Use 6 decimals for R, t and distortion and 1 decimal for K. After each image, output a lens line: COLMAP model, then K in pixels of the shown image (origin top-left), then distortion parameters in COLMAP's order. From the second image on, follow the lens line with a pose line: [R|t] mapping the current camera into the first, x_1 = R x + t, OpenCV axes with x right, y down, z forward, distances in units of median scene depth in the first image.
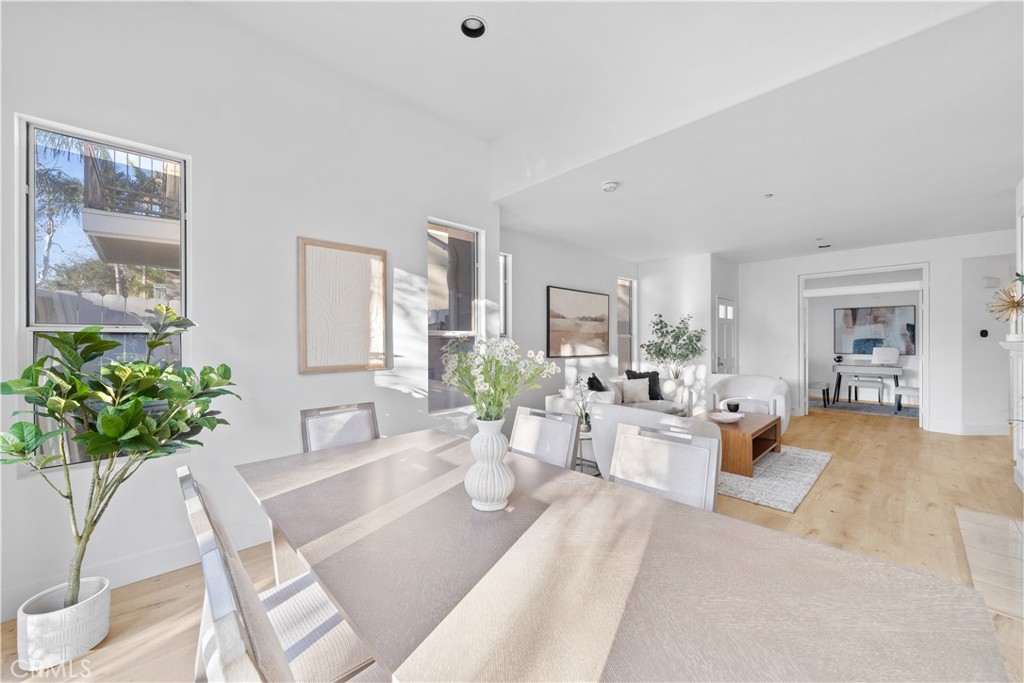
lens RADIAL K [[396.8, 0, 517.3], [0, 396.8, 335.8], [0, 0, 1]] dist [-0.002525, -0.000178]
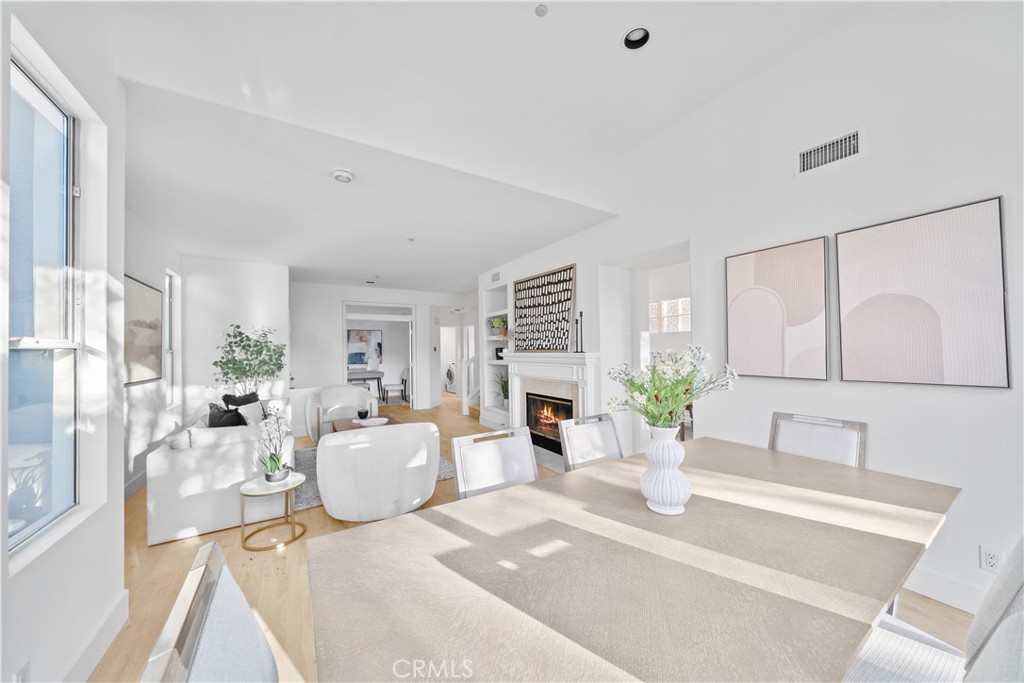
lens RADIAL K [[348.7, 0, 516.4], [0, 348.7, 350.9], [0, 0, 1]] dist [-0.003722, 0.000100]
pose [[0.200116, -0.000592, 0.979772, -0.246077], [0.000246, 1.000000, 0.000554, 0.000621], [-0.979772, 0.000130, 0.200116, 0.276419]]
